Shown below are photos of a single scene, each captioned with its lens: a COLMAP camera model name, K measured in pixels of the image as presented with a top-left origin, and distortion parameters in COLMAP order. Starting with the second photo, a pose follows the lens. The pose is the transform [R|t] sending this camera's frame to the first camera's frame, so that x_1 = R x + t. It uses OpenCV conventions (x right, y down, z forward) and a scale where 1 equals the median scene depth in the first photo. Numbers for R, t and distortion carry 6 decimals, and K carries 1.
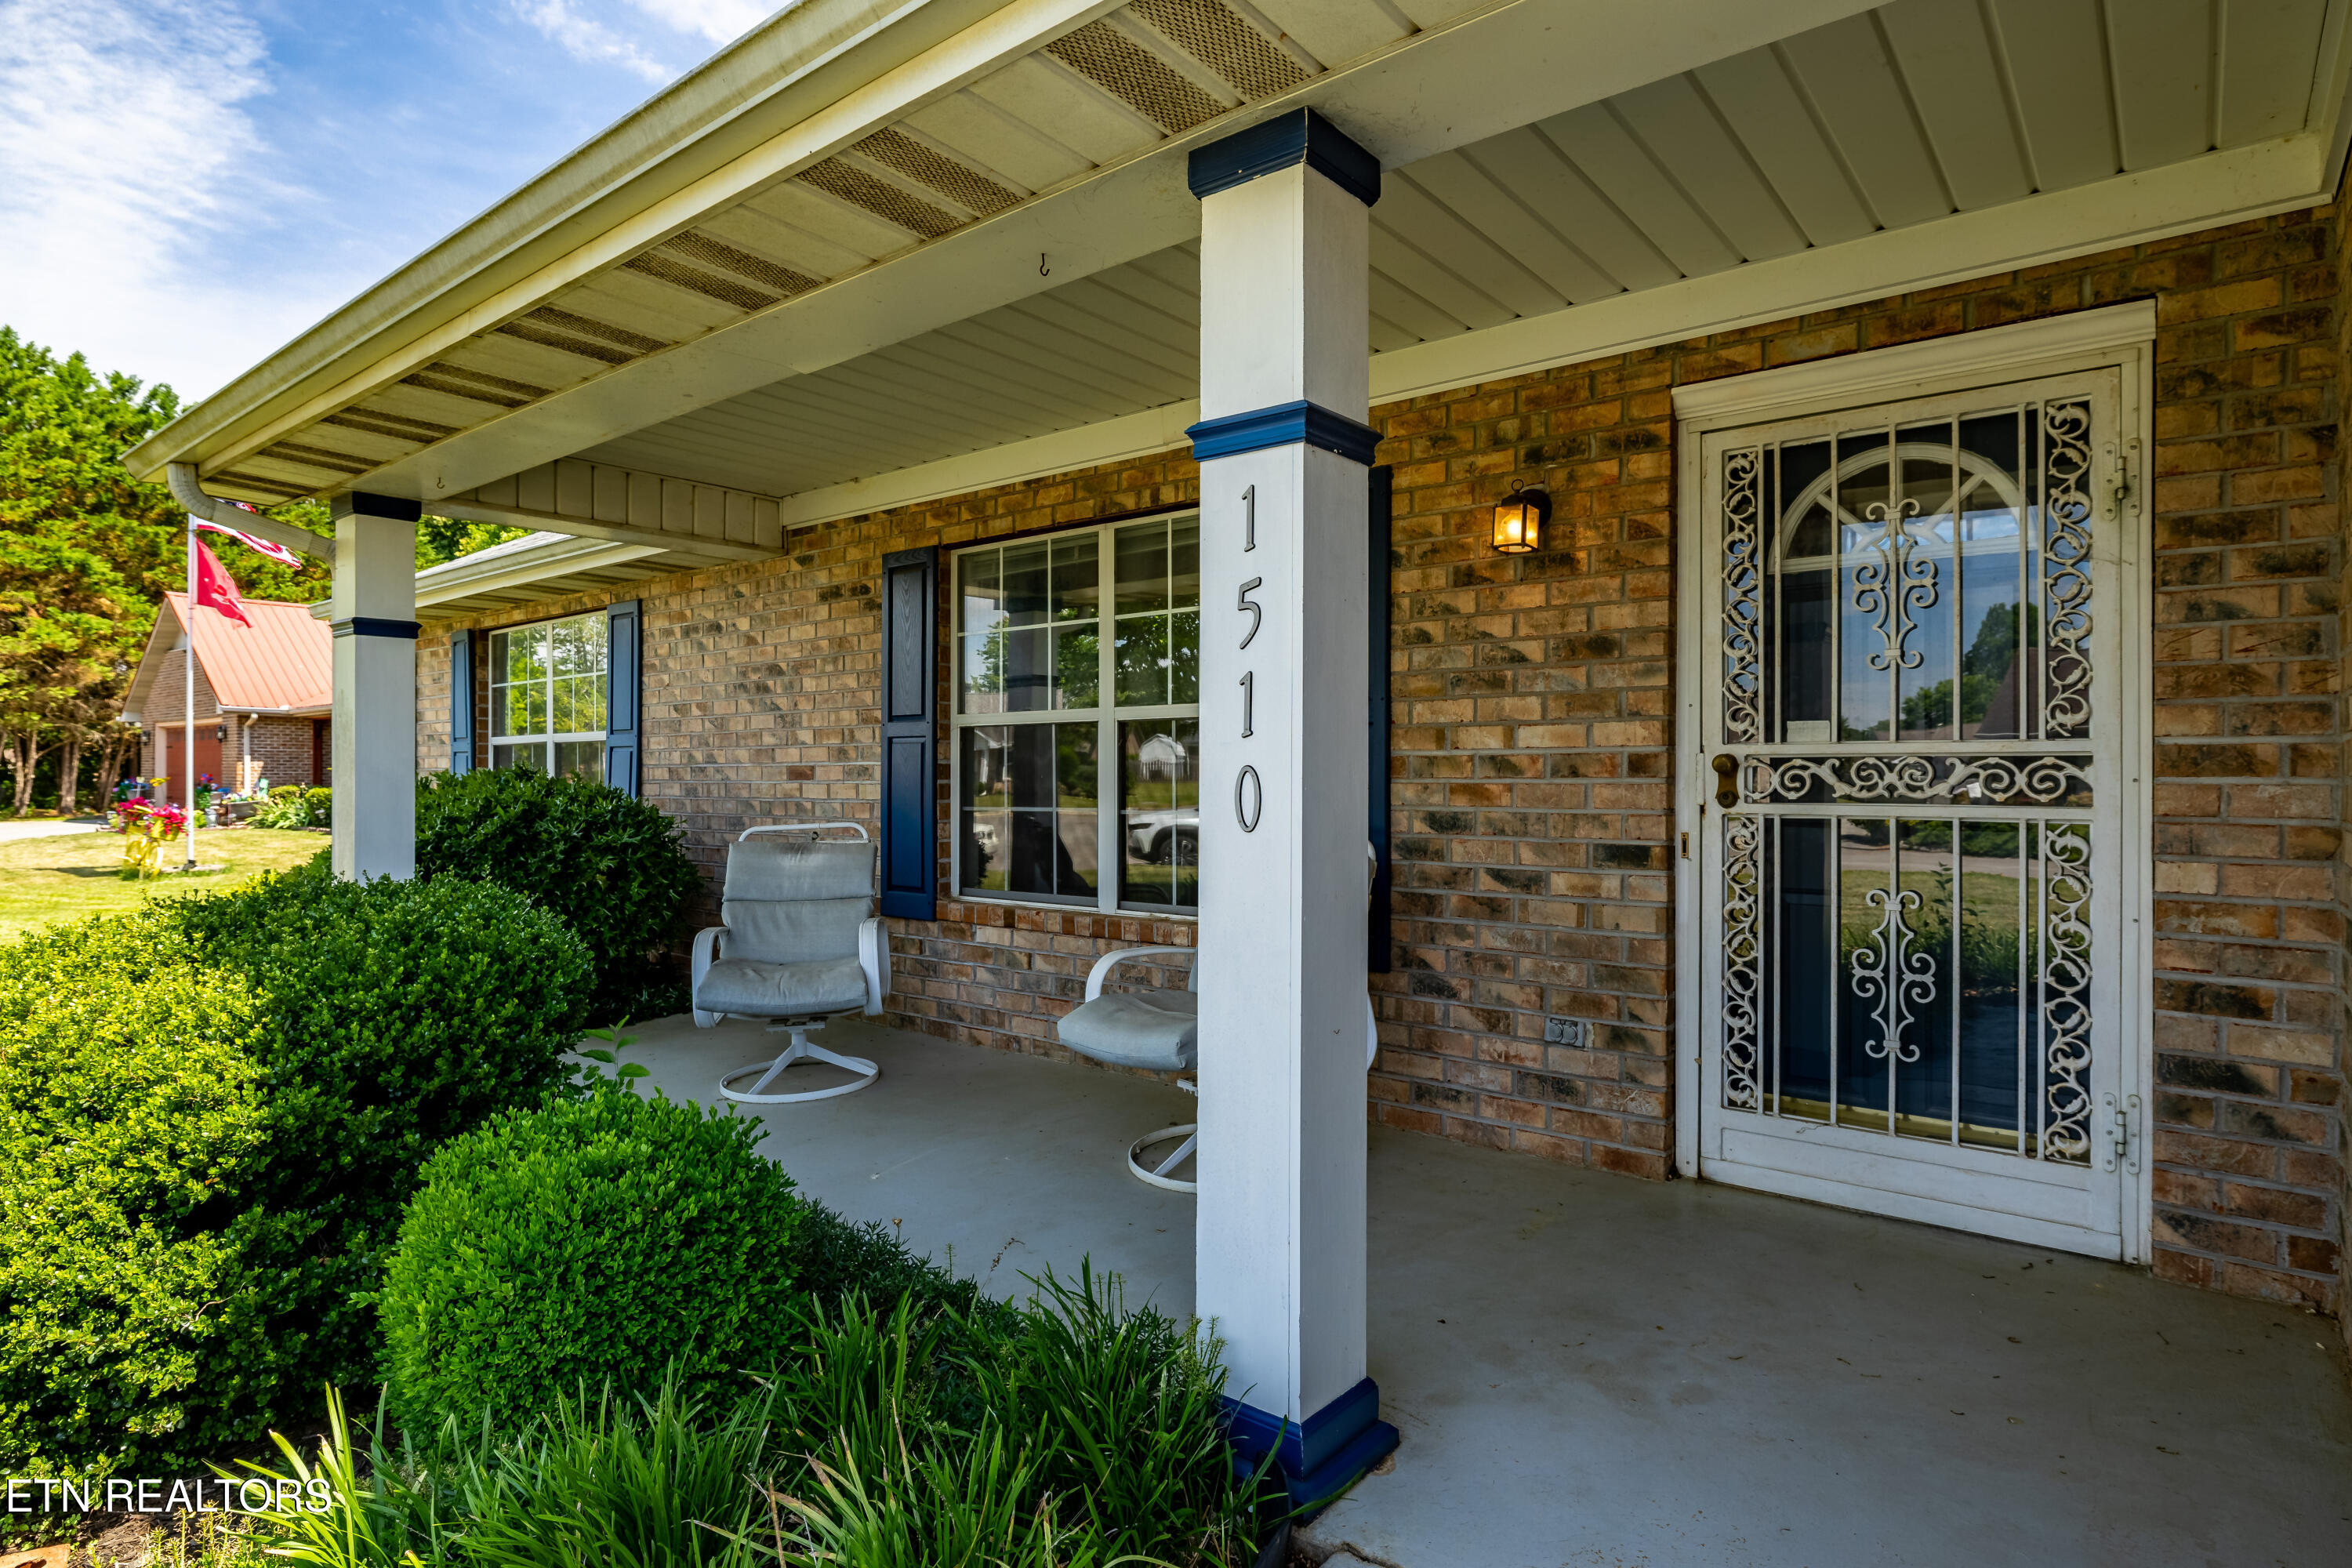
lens RADIAL K [[1243.4, 0, 1138.5], [0, 1243.4, 772.0], [0, 0, 1]] dist [-0.005975, -0.000364]
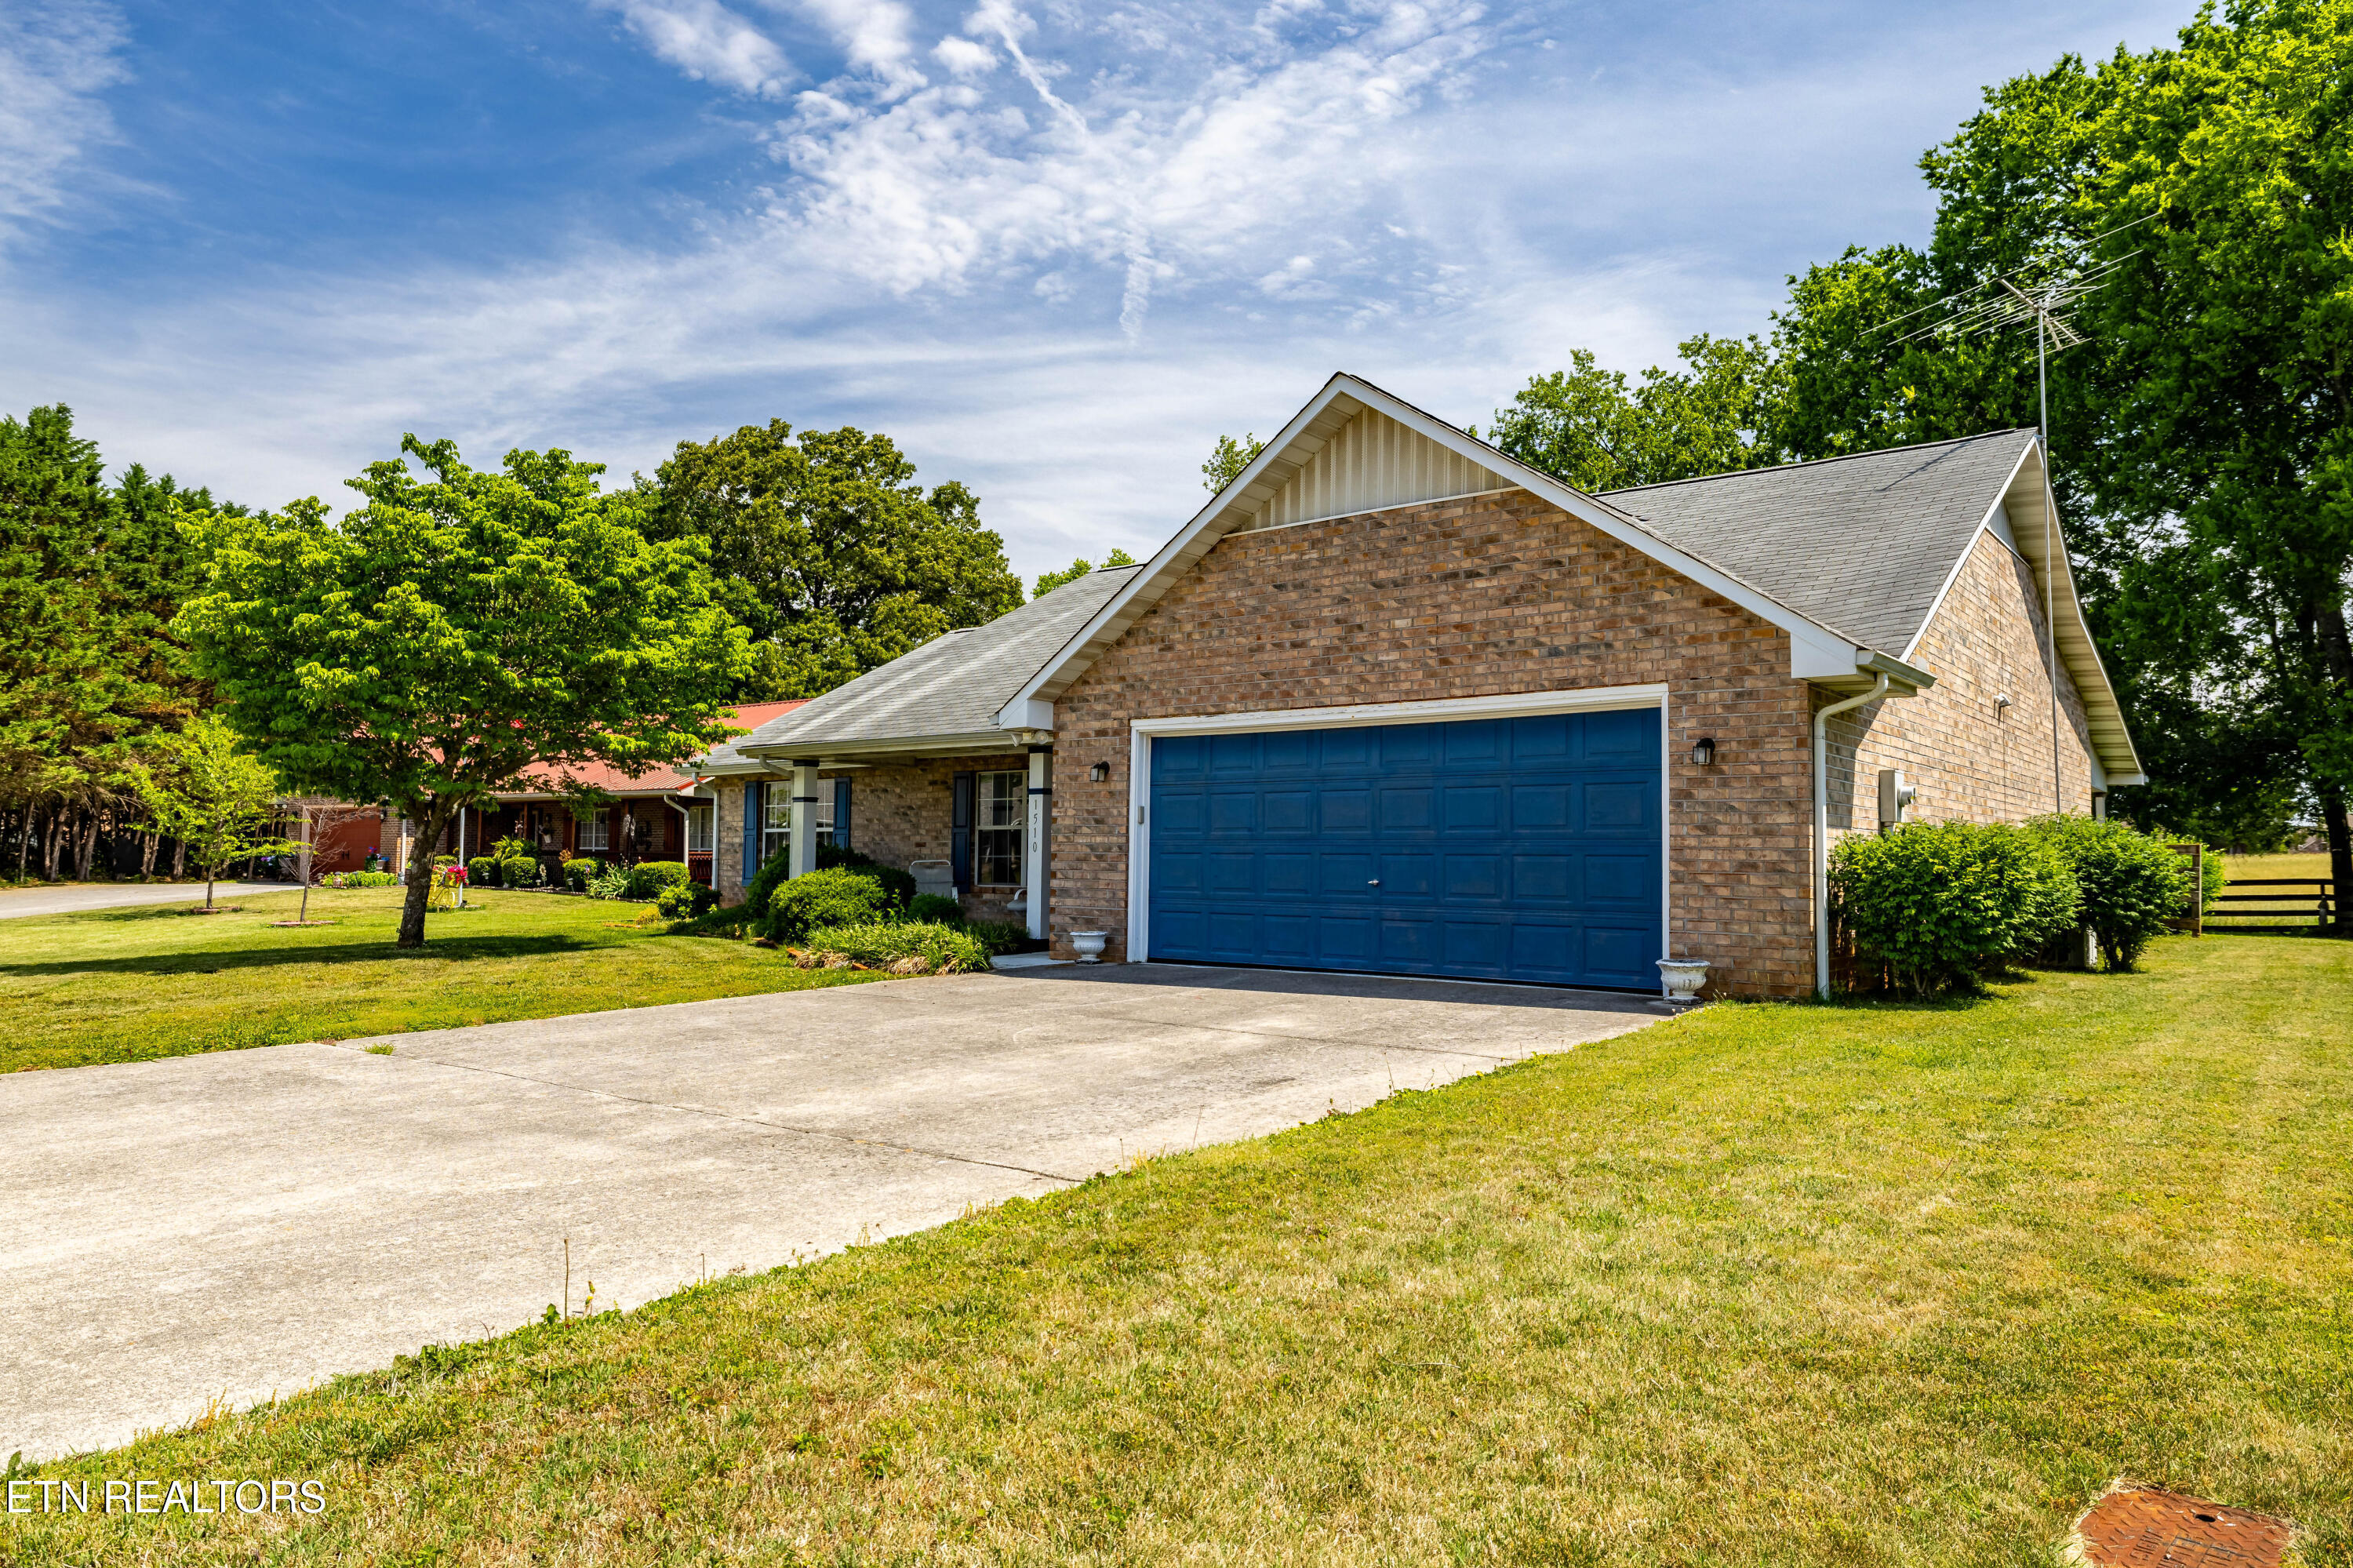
lens RADIAL K [[1449.2, 0, 1169.6], [0, 1449.2, 795.4], [0, 0, 1]] dist [0.014945, 0.001975]
pose [[0.999242, 0.010002, 0.037619, 0.217220], [-0.008360, 0.999015, -0.043576, 0.035106], [-0.038018, 0.043228, 0.998342, -2.914212]]
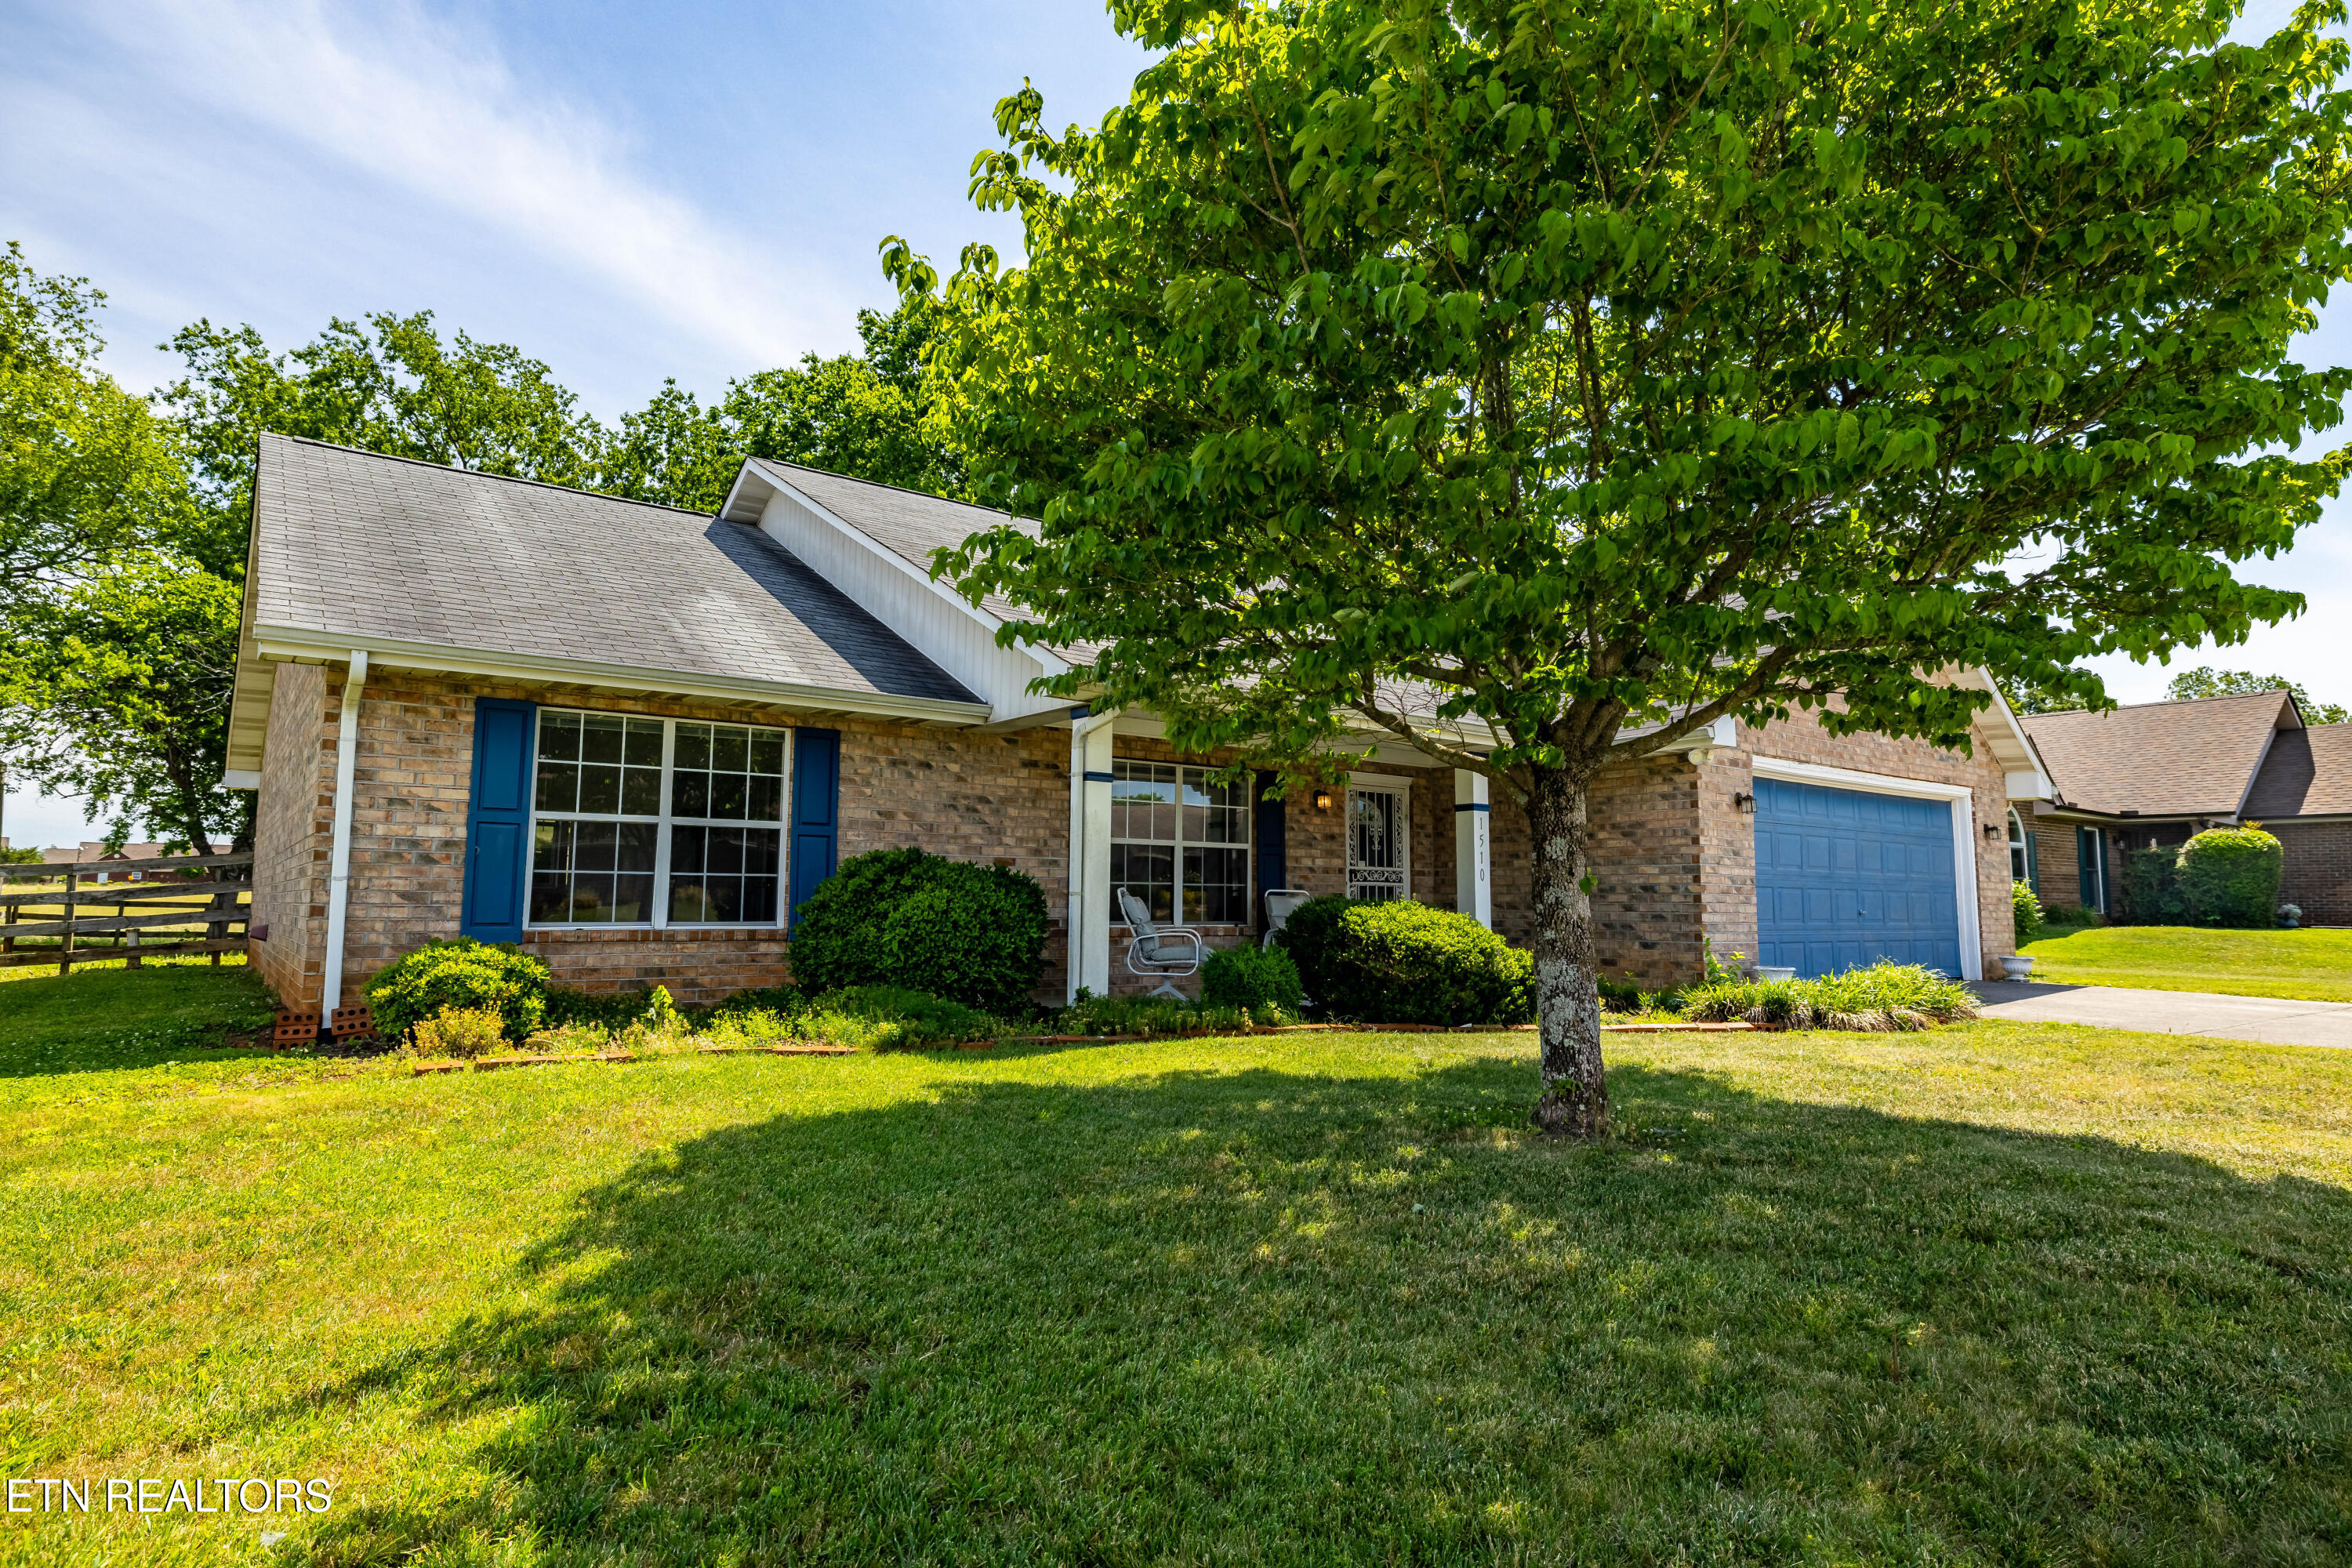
lens RADIAL K [[1267.8, 0, 1175.3], [0, 1267.8, 777.1], [0, 0, 1]] dist [-0.008173, -0.000446]
pose [[0.219969, 0.101590, 0.970203, -2.426950], [-0.009717, 0.994741, -0.101956, 0.075898], [-0.975458, 0.013000, 0.219800, 0.470682]]
